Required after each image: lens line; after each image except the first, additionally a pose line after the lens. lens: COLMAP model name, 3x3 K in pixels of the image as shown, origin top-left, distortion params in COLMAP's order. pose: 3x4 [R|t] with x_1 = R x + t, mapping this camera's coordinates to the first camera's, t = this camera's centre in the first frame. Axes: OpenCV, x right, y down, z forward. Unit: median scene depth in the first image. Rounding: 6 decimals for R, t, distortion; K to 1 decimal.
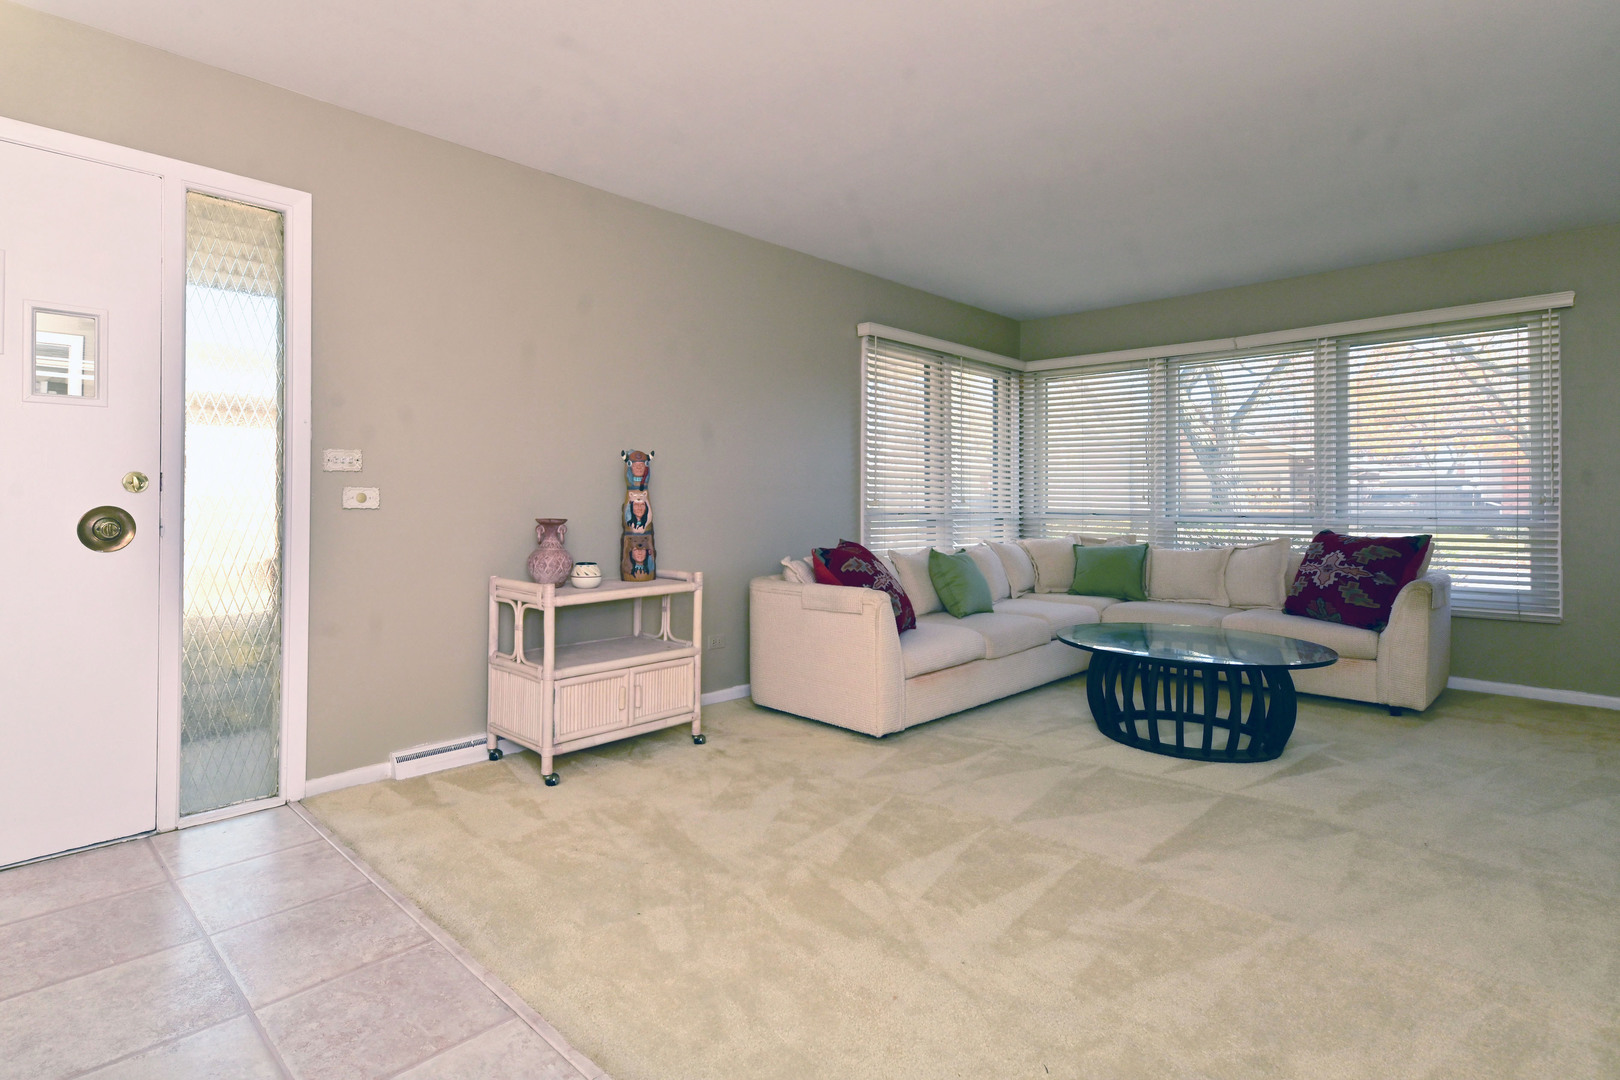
lens RADIAL K [[799.5, 0, 748.9], [0, 799.5, 488.2], [0, 0, 1]] dist [0.002910, 0.000229]
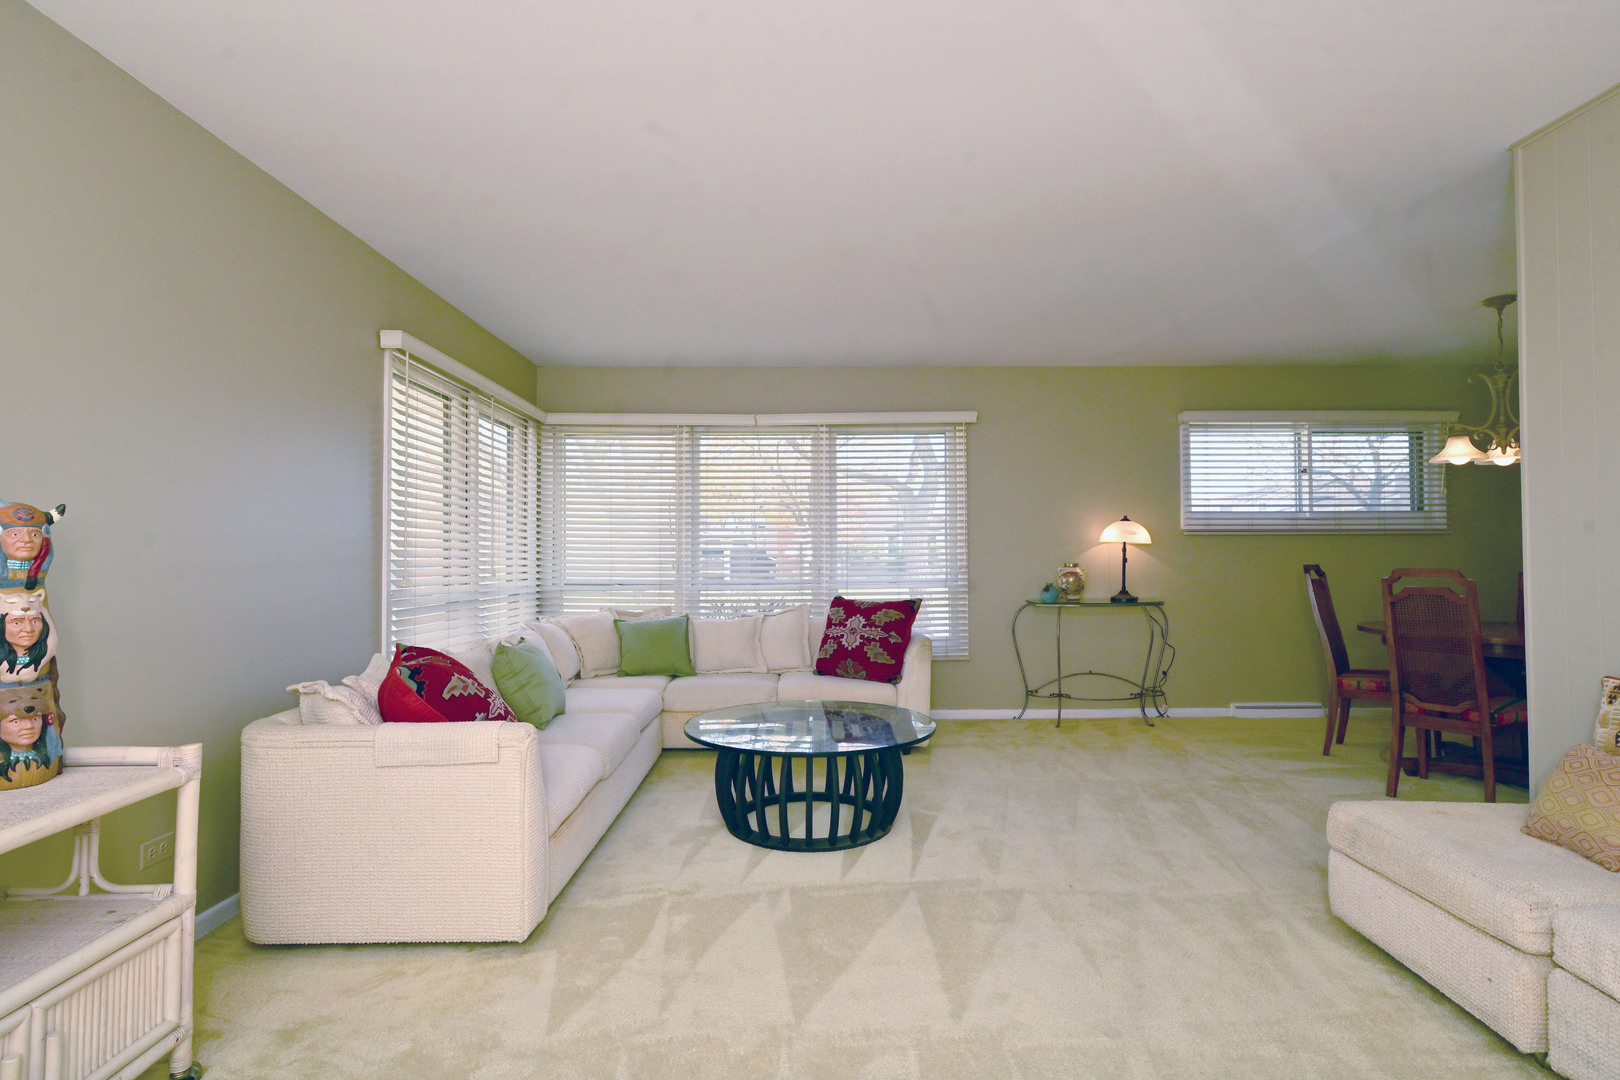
lens RADIAL K [[793.8, 0, 810.0], [0, 793.8, 540.0], [0, 0, 1]] dist [0.005332, 0.000826]
pose [[0.689236, 0.008125, 0.724491, -0.130074], [-0.003394, 0.999962, -0.007986, -0.019103], [-0.724529, 0.003046, 0.689238, 0.290948]]
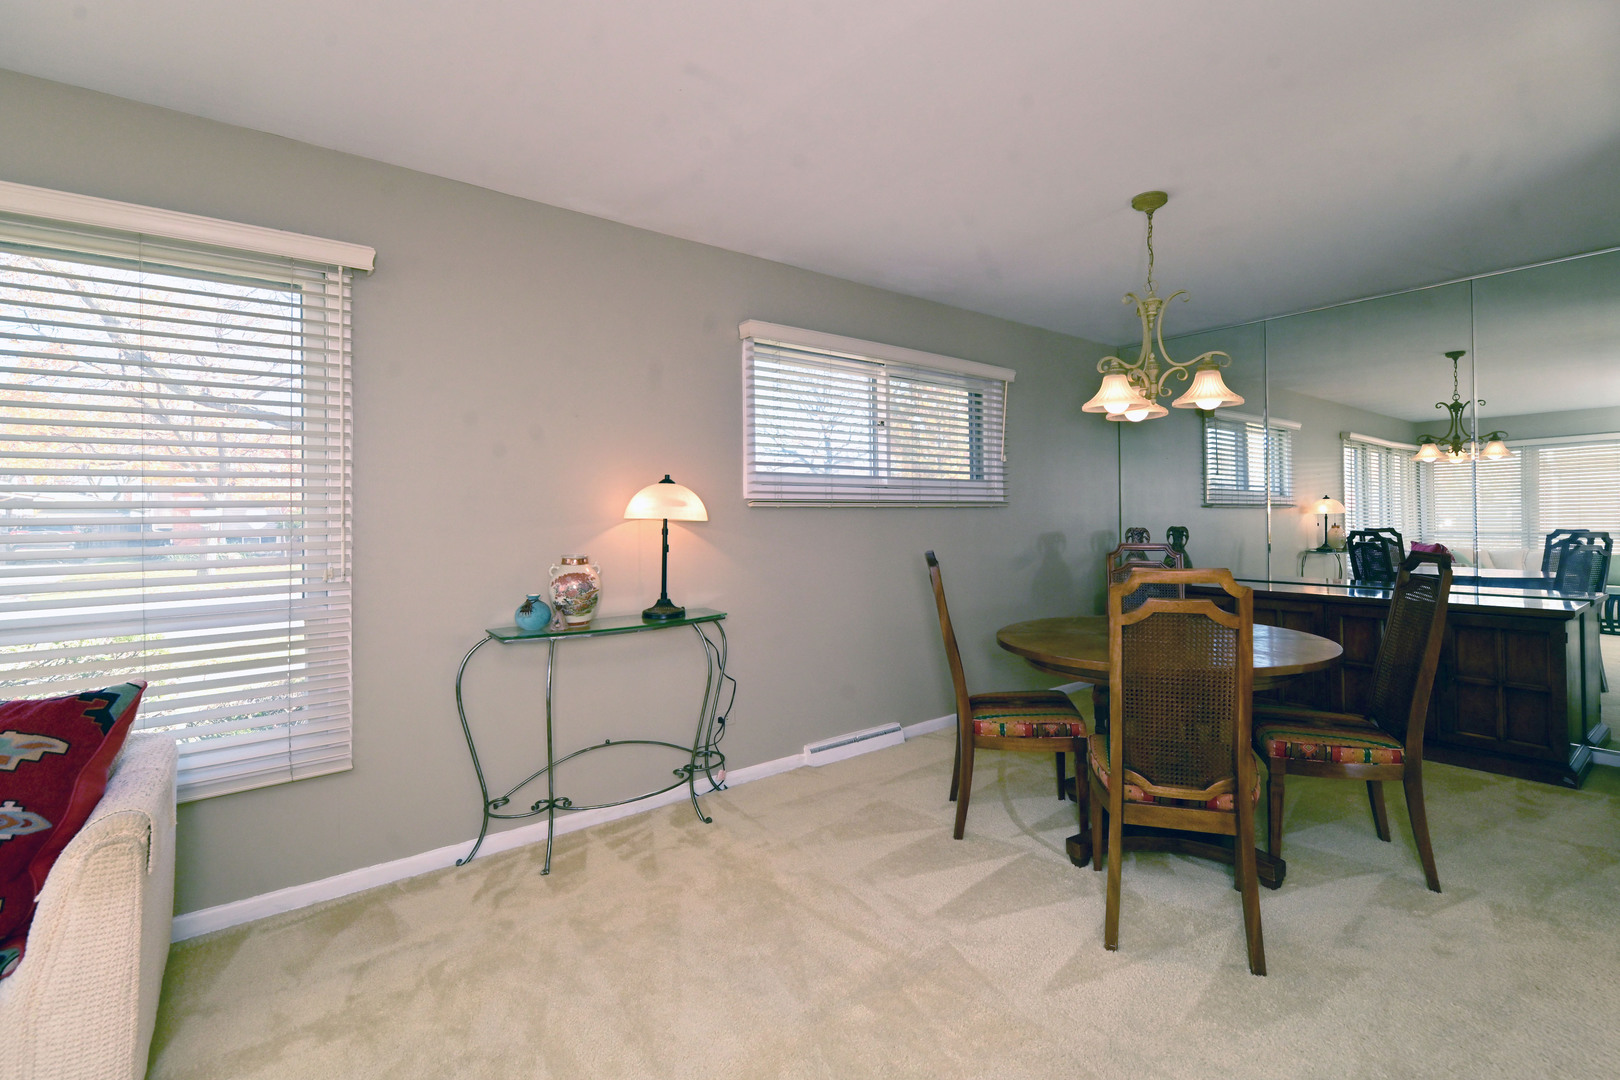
lens RADIAL K [[755.7, 0, 860.0], [0, 755.7, 509.5], [0, 0, 1]] dist [0.022826, -0.000363]
pose [[0.083169, 0.005255, 0.996522, 0.456928], [-0.000794, 0.999986, -0.005207, -0.033286], [-0.996535, -0.000358, 0.083172, 0.568972]]
